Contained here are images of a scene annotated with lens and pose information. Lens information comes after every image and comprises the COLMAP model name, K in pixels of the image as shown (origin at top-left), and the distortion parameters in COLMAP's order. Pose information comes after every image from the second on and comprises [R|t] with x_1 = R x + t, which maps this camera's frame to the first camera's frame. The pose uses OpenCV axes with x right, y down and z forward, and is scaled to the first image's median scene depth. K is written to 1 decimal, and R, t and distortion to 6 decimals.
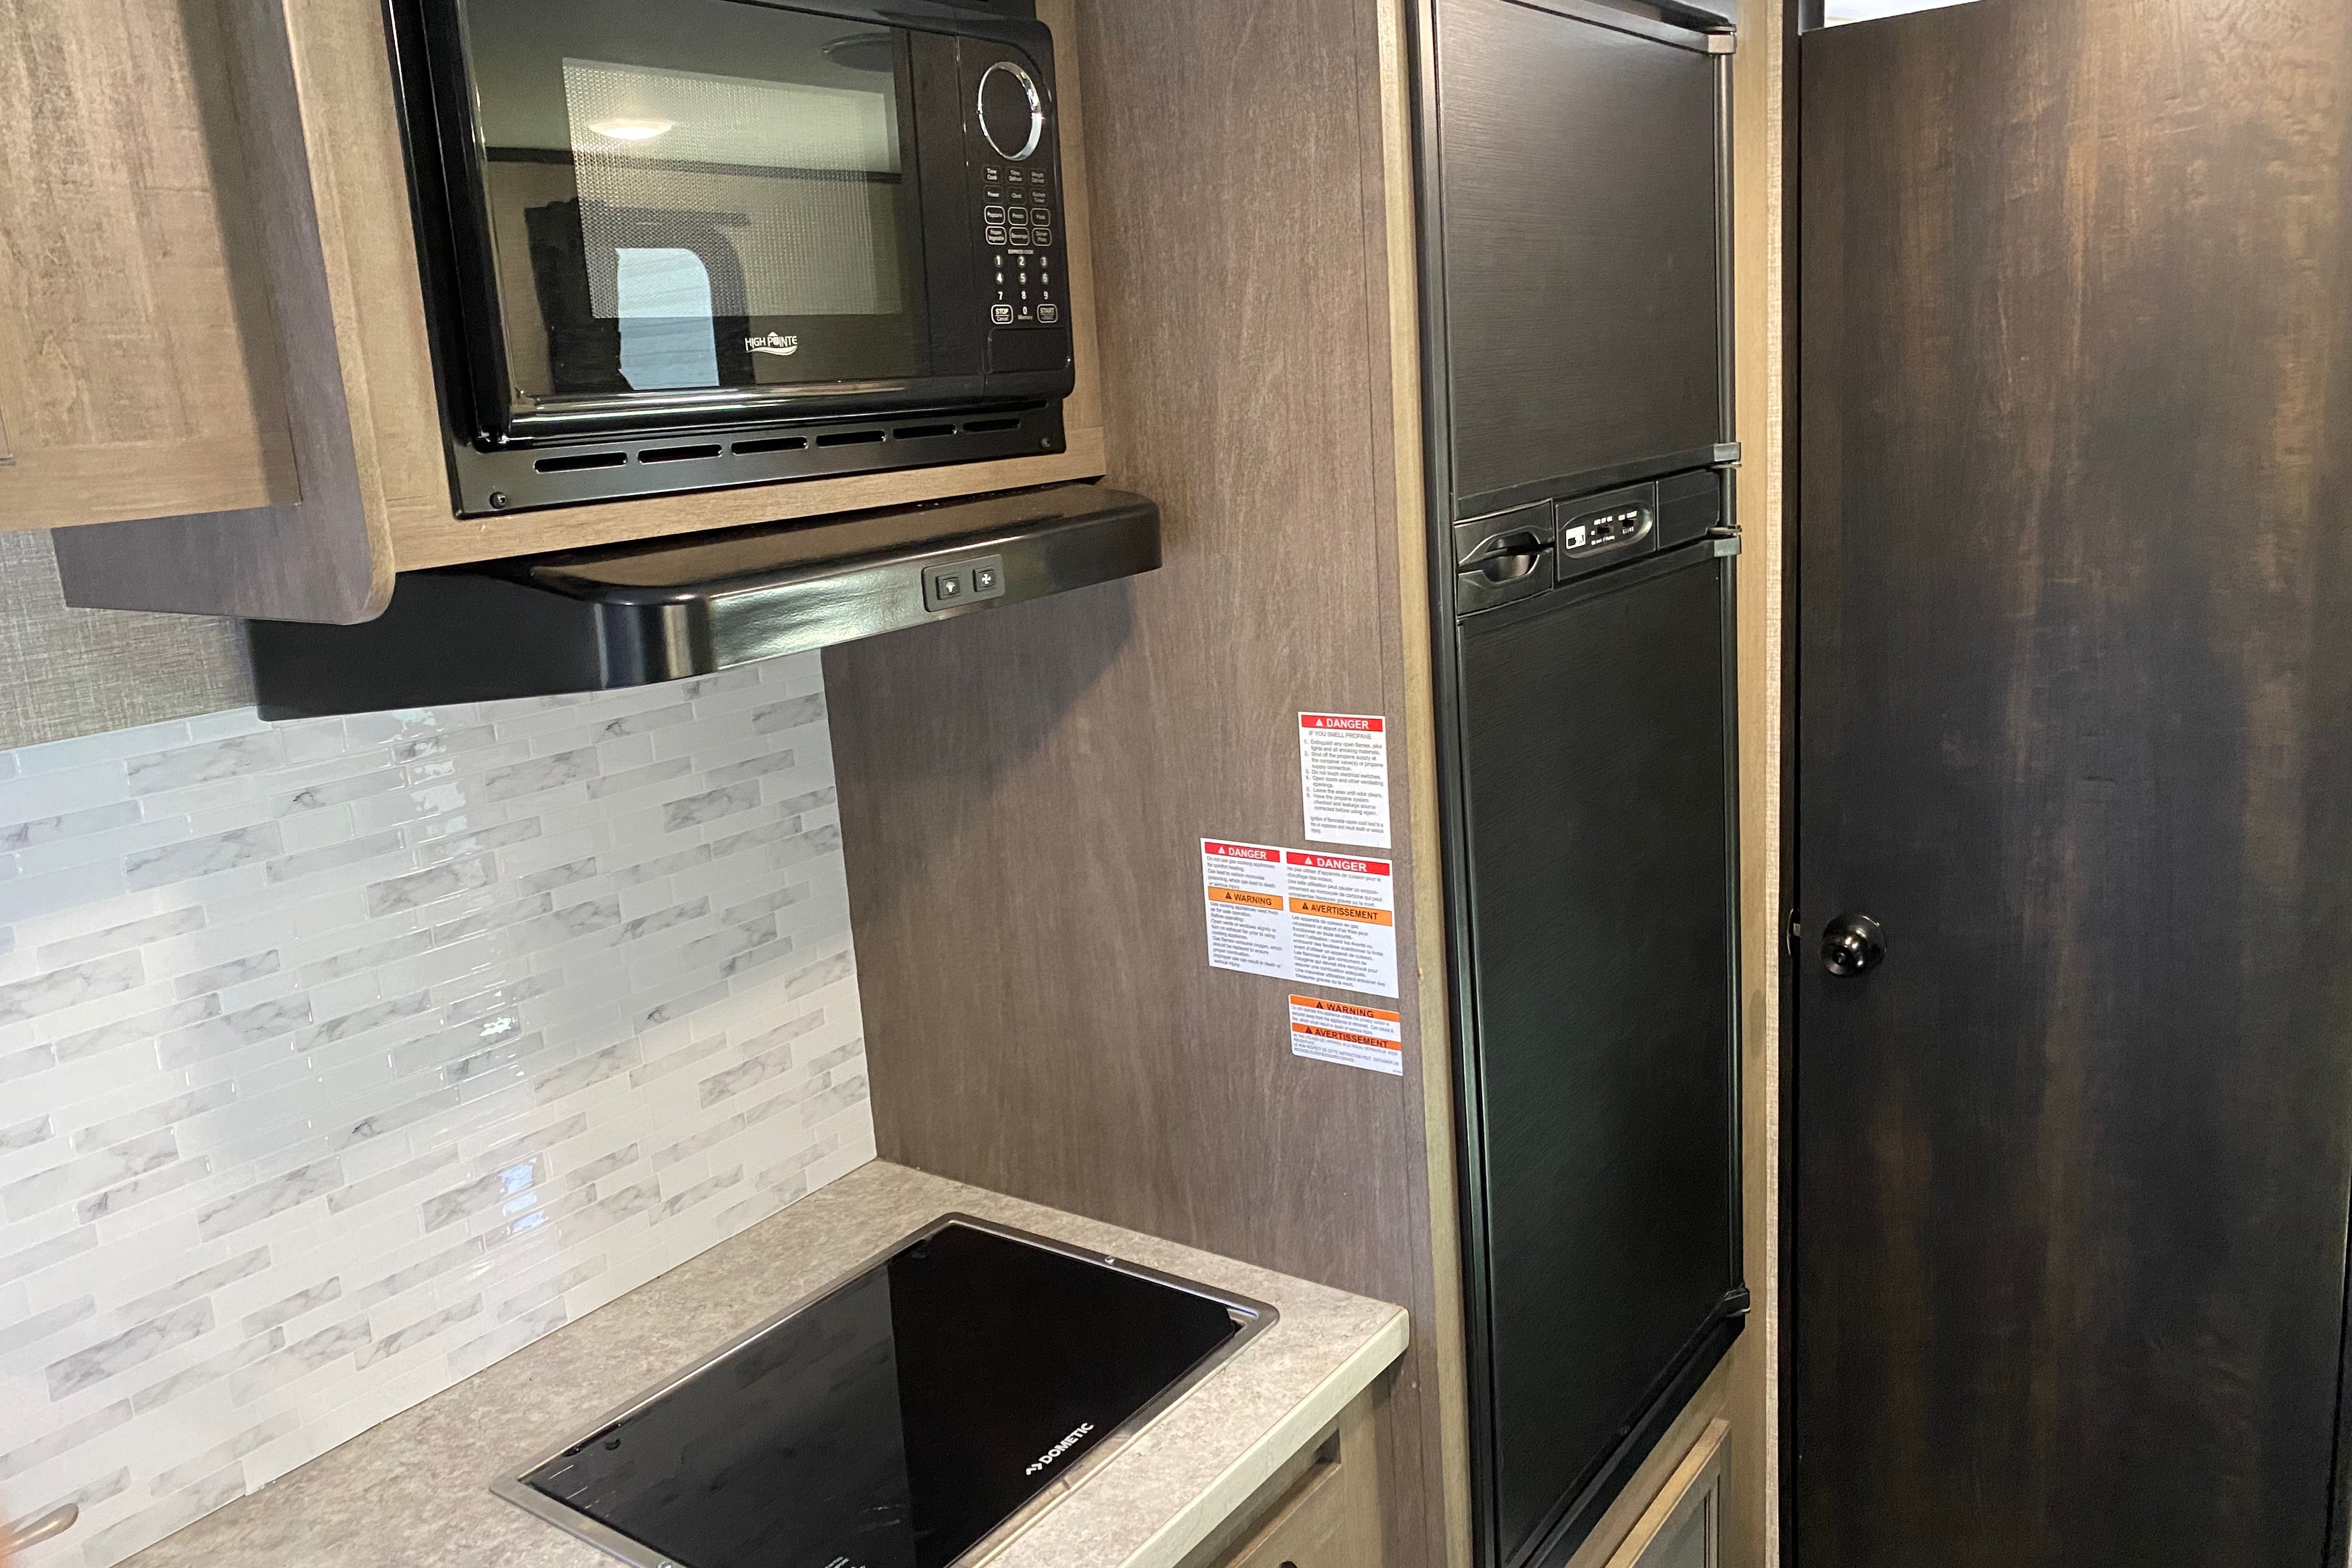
lens RADIAL K [[1745.8, 0, 1175.2], [0, 1745.8, 736.4], [0, 0, 1]] dist [0.073262, -0.092069]
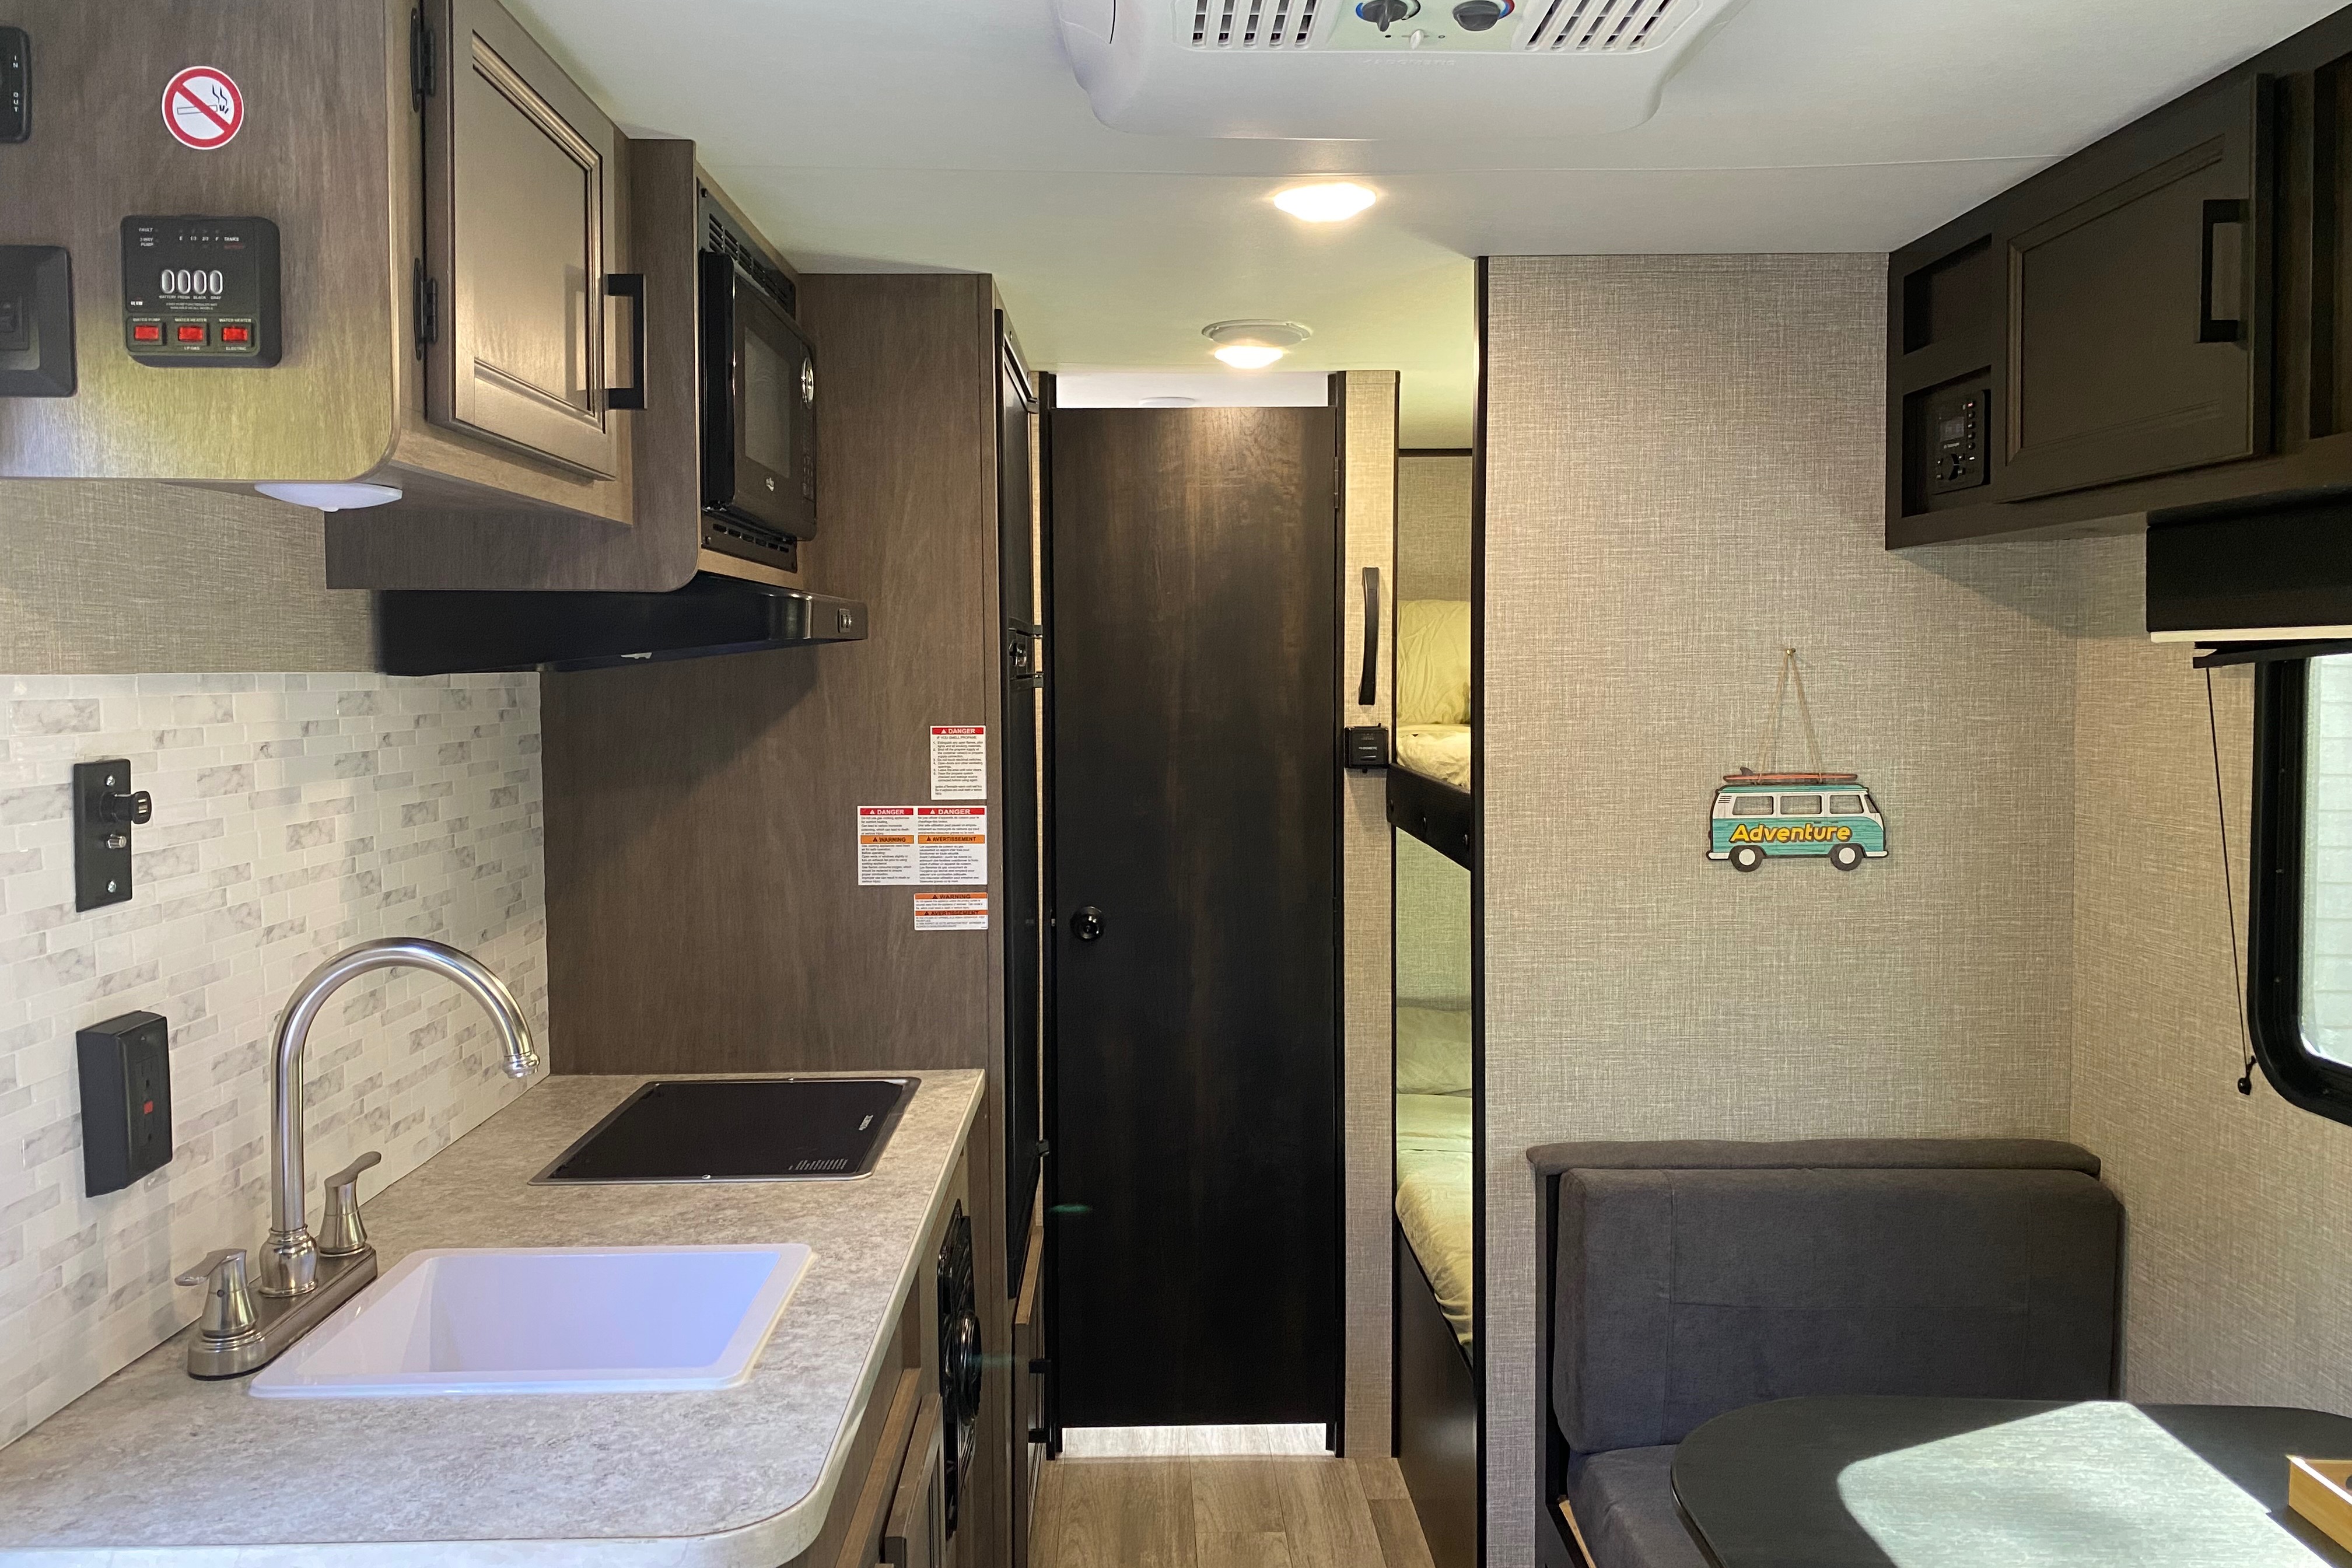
lens RADIAL K [[1762.3, 0, 1181.1], [0, 1762.3, 758.9], [0, 0, 1]] dist [0.036305, -0.039446]
pose [[0.786306, 0.036775, 0.616741, -0.805400], [0.068465, 0.986893, -0.146136, 0.288036], [-0.614032, 0.157133, 0.773482, -0.528639]]
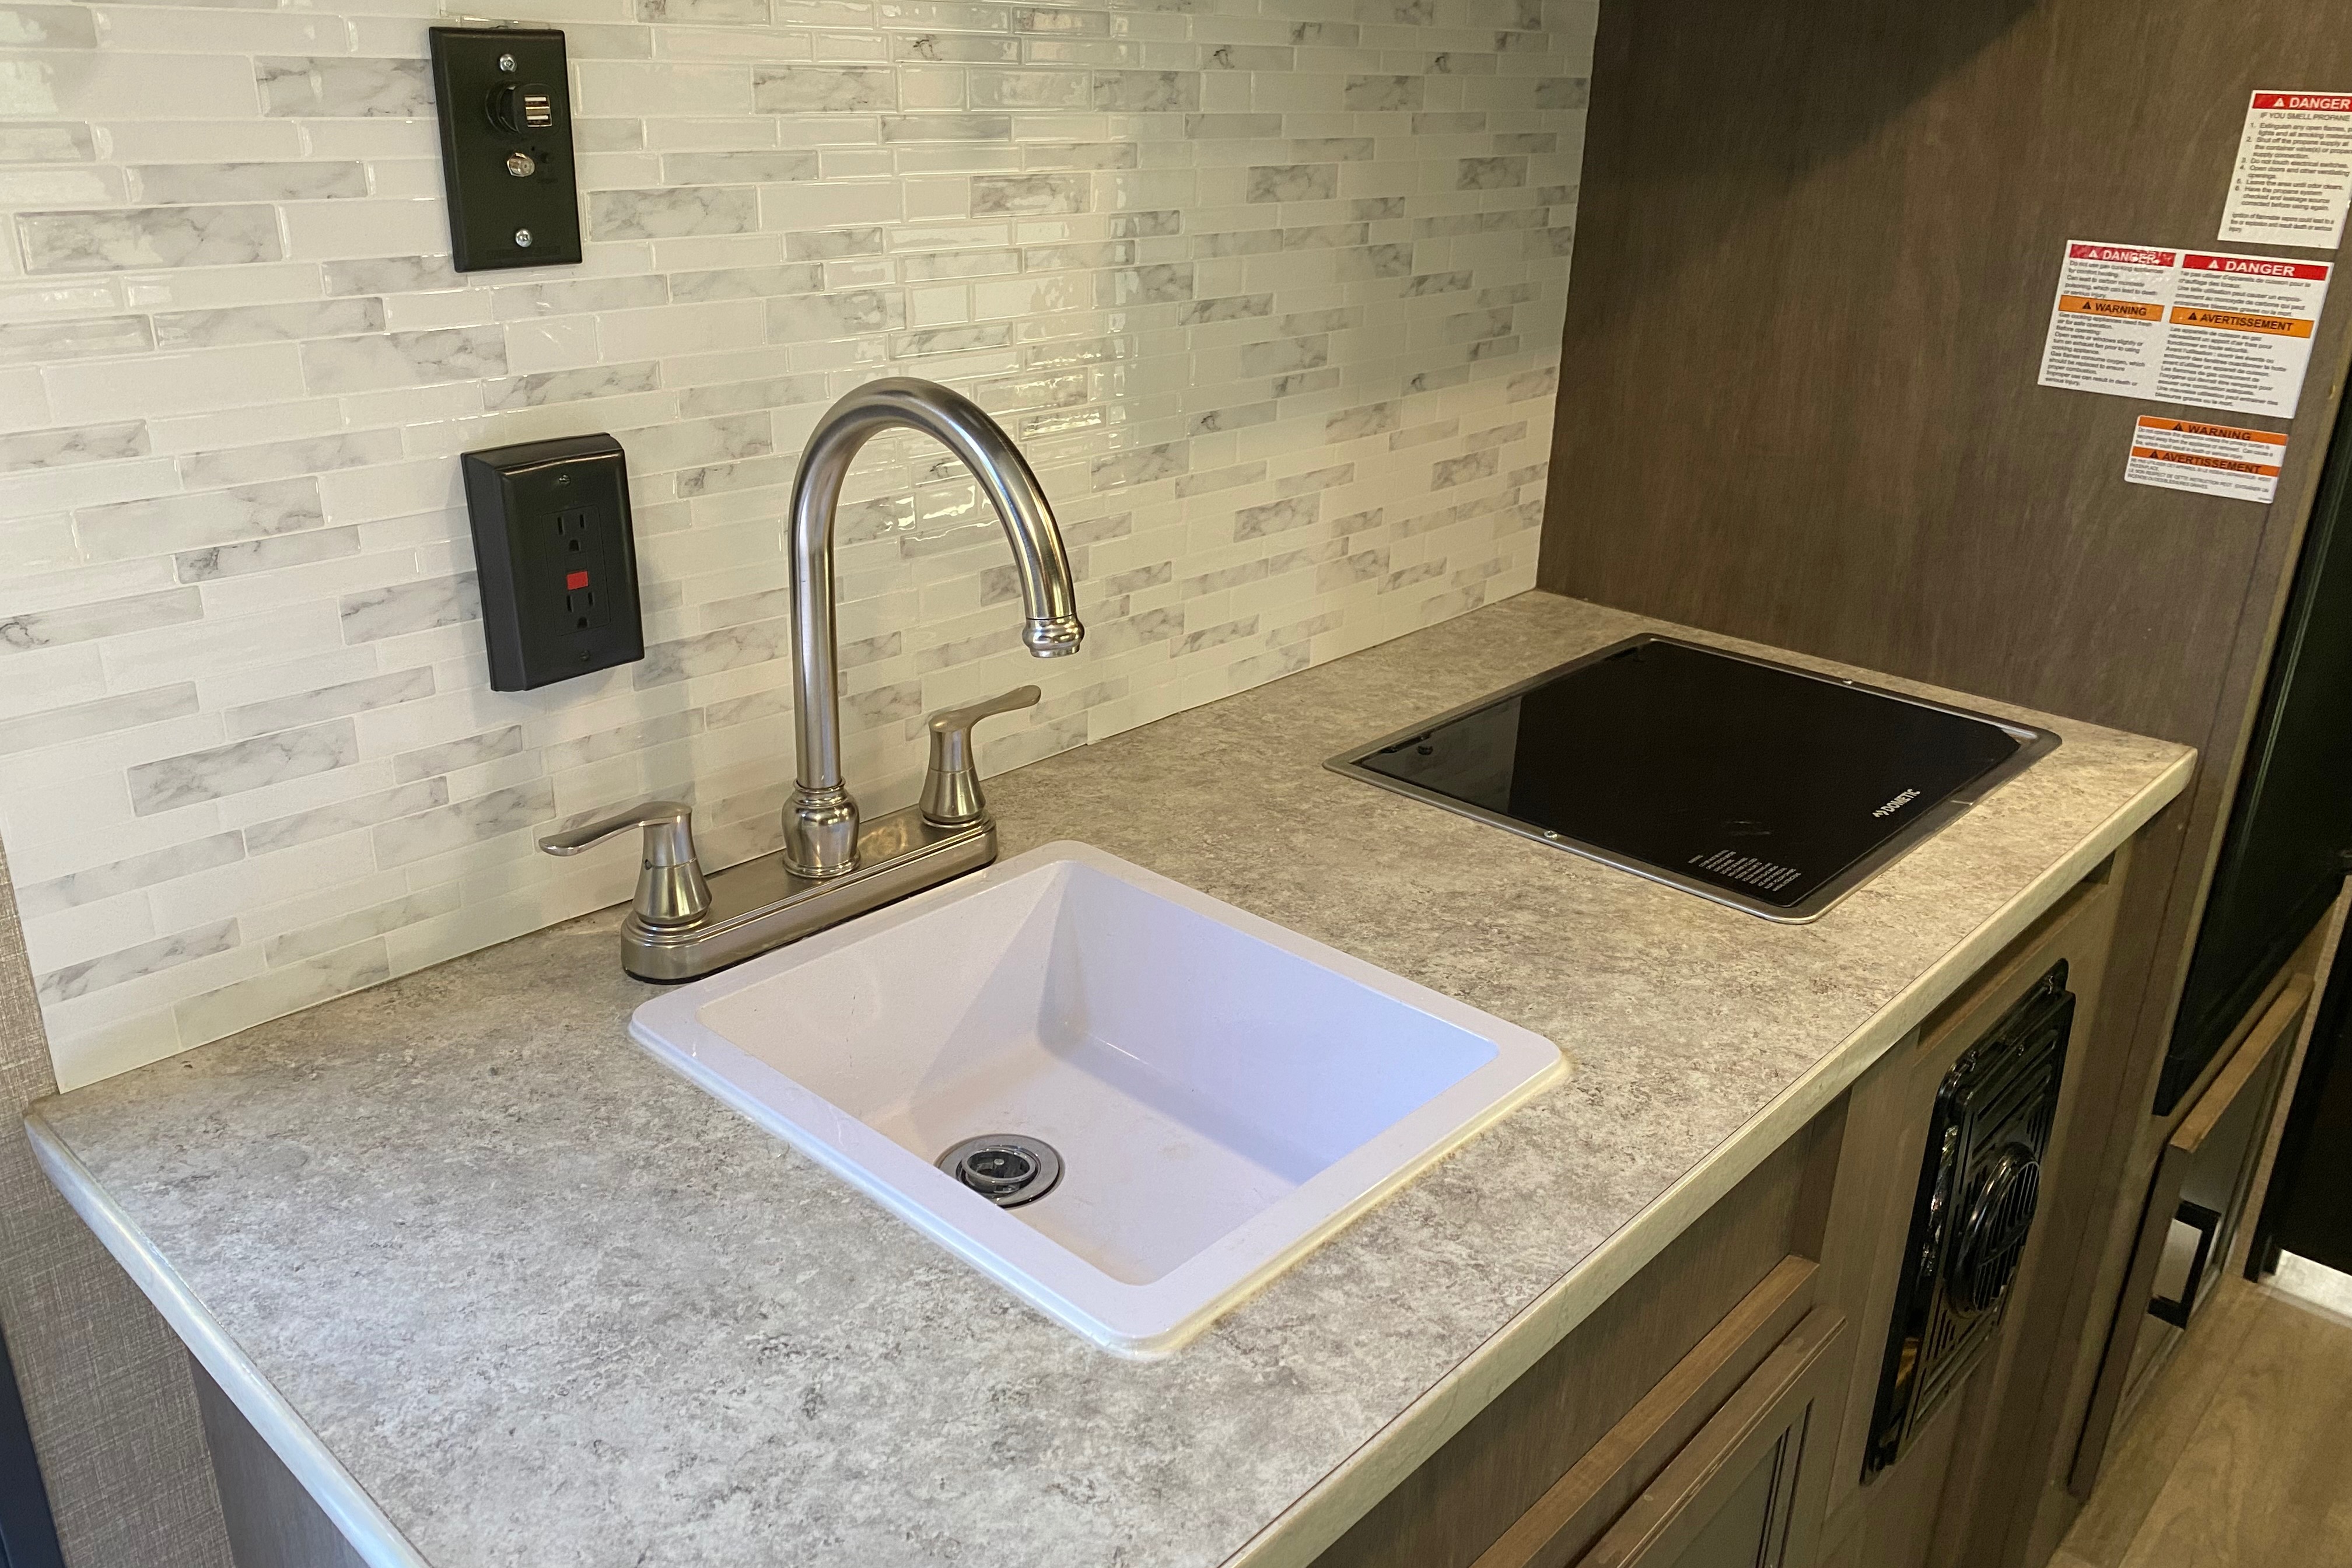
lens RADIAL K [[1762.3, 0, 1181.1], [0, 1762.3, 758.9], [0, 0, 1]] dist [0.036305, -0.039446]
pose [[0.988665, 0.133630, -0.068438, -0.357308], [-0.118310, 0.974075, 0.192823, 0.204512], [0.092431, -0.182541, 0.978844, -0.025089]]
